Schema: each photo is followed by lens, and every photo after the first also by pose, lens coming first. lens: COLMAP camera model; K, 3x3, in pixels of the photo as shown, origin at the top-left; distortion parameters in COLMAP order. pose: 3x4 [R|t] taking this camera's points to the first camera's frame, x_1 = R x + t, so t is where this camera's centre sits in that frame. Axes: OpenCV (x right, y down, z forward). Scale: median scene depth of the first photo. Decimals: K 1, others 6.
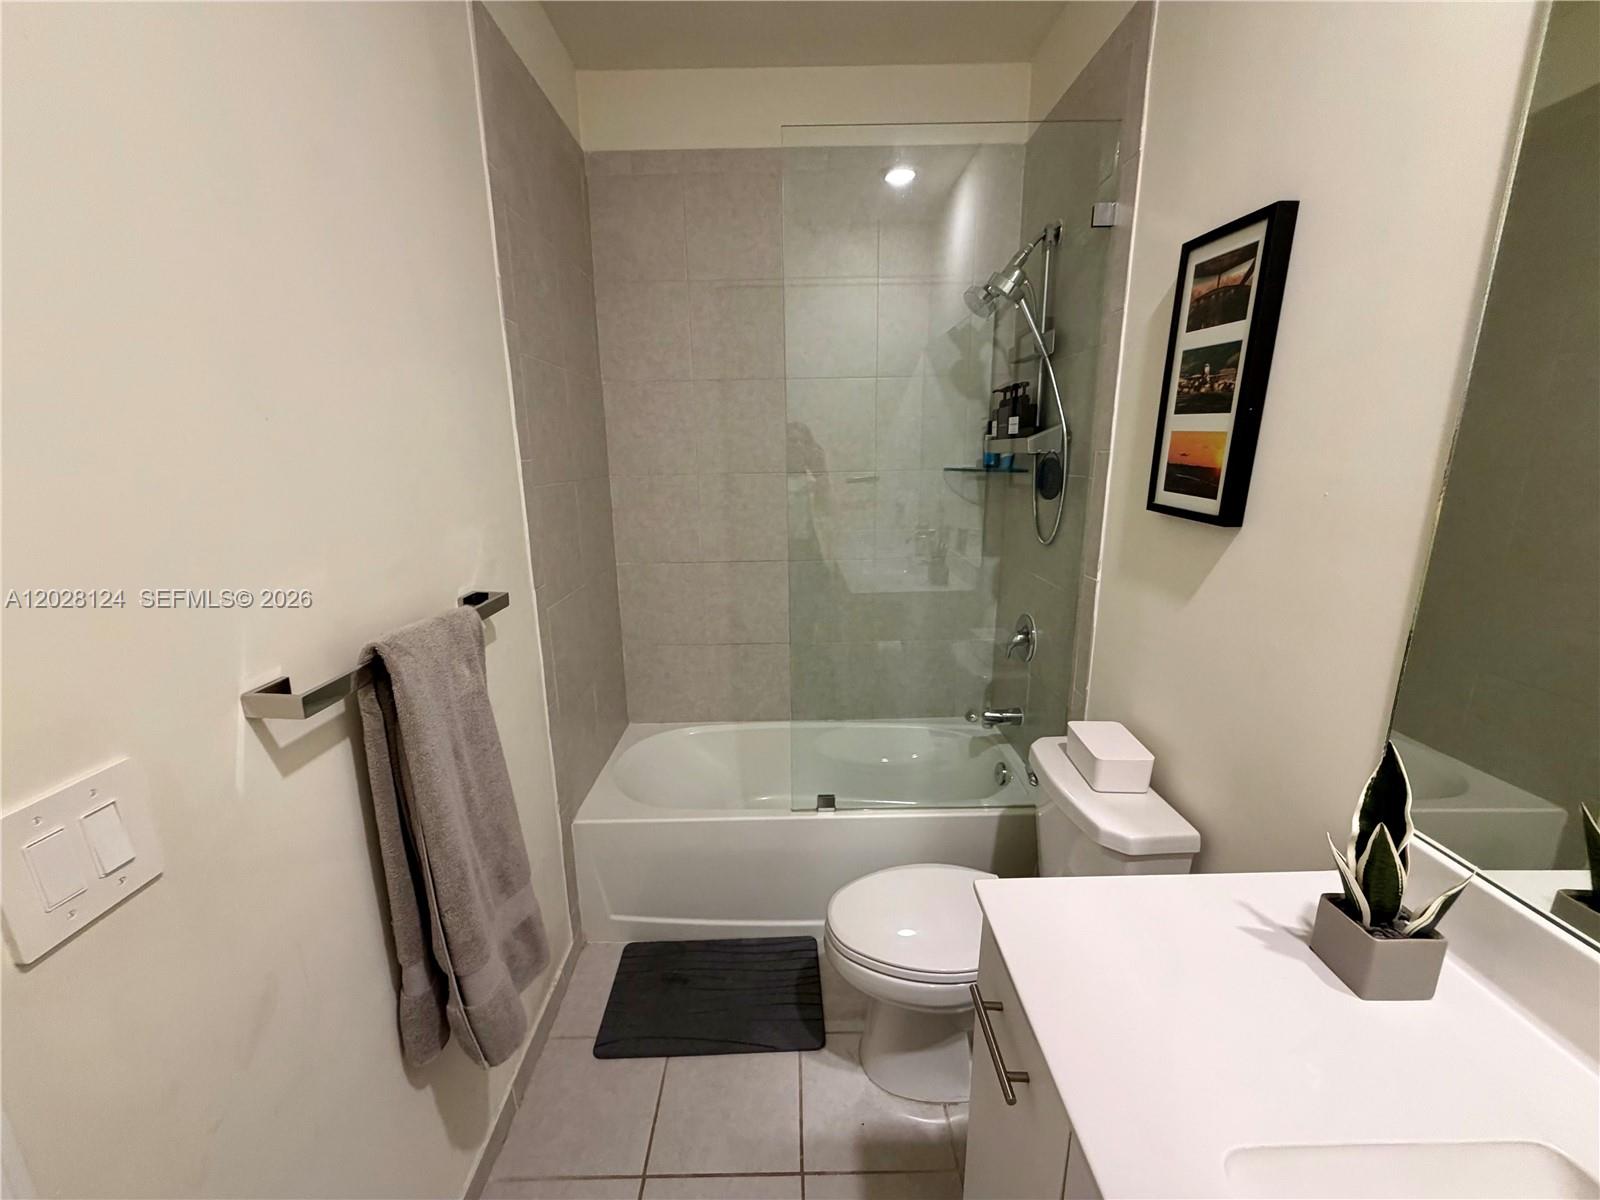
lens RADIAL K [[641.3, 0, 794.9], [0, 641.3, 601.4], [0, 0, 1]] dist [0.002031, 0.000465]
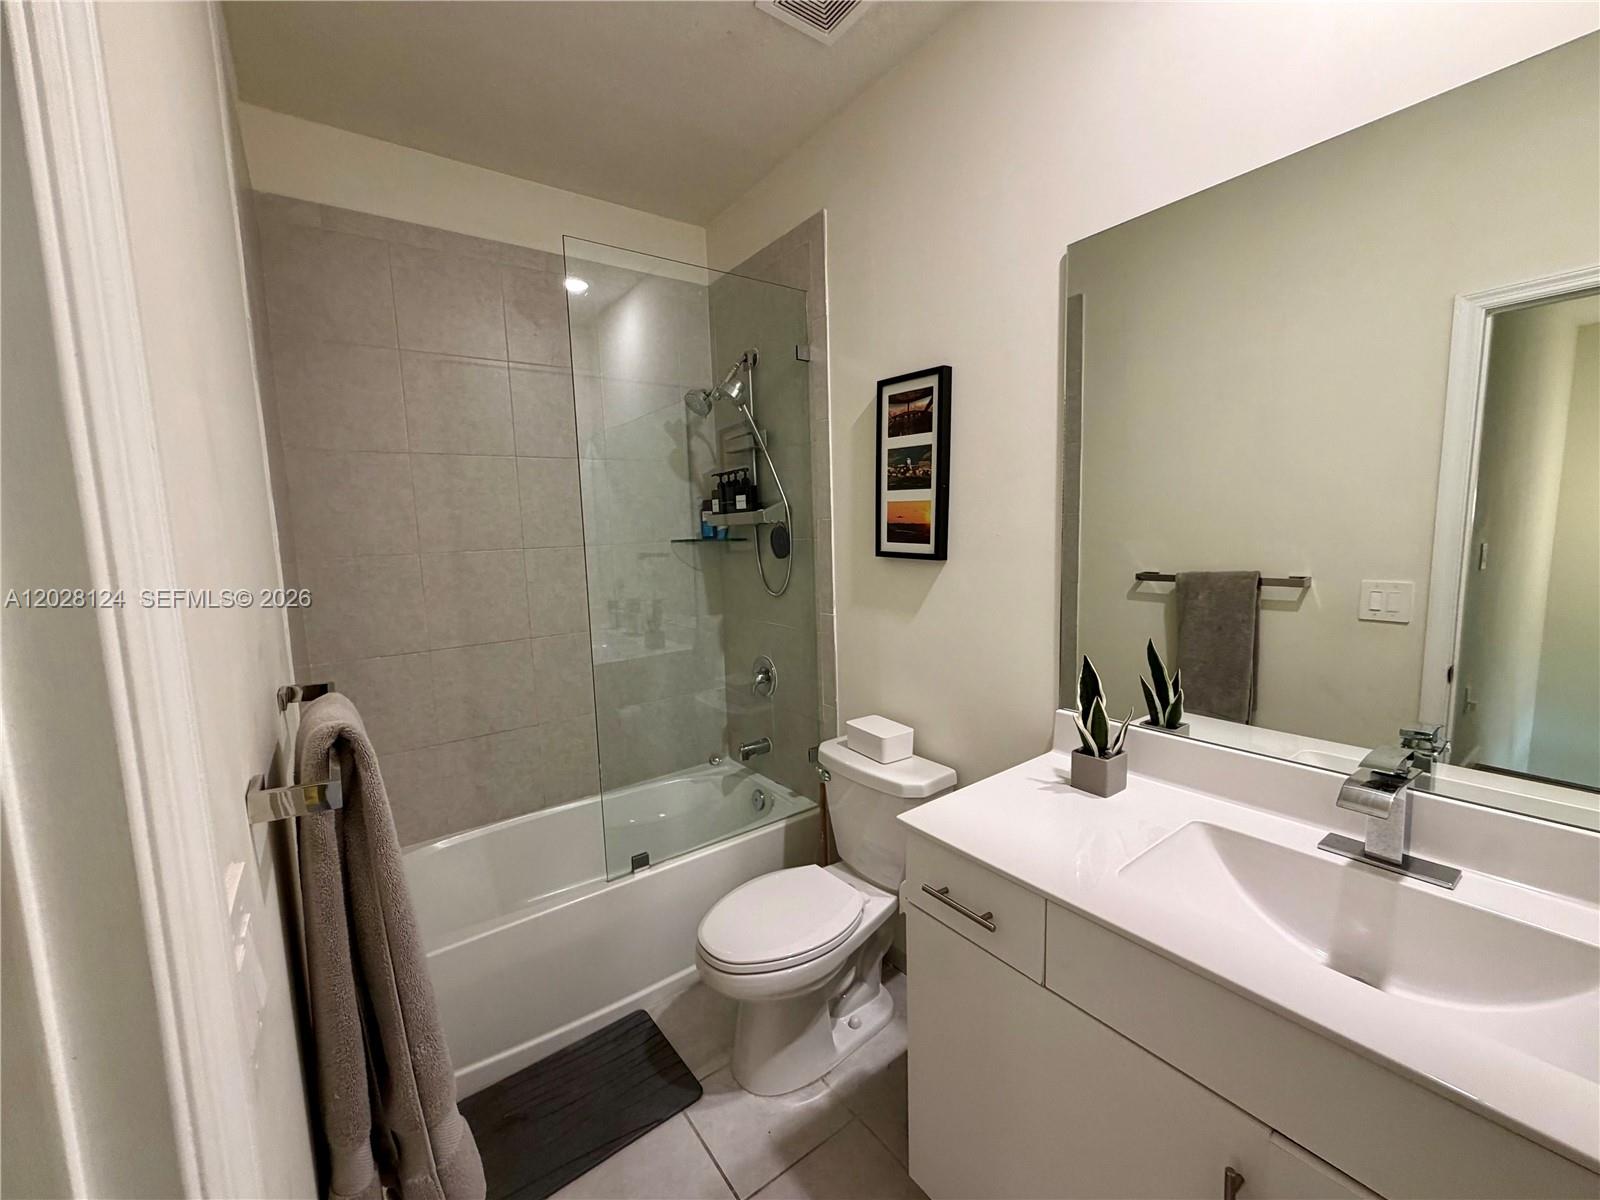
lens RADIAL K [[641.3, 0, 794.9], [0, 641.3, 601.4], [0, 0, 1]] dist [0.002031, 0.000465]
pose [[0.811648, -0.079732, 0.578680, -0.336387], [0.157469, 0.983832, -0.085308, 0.037627], [-0.562523, 0.160364, 0.811080, -0.023940]]
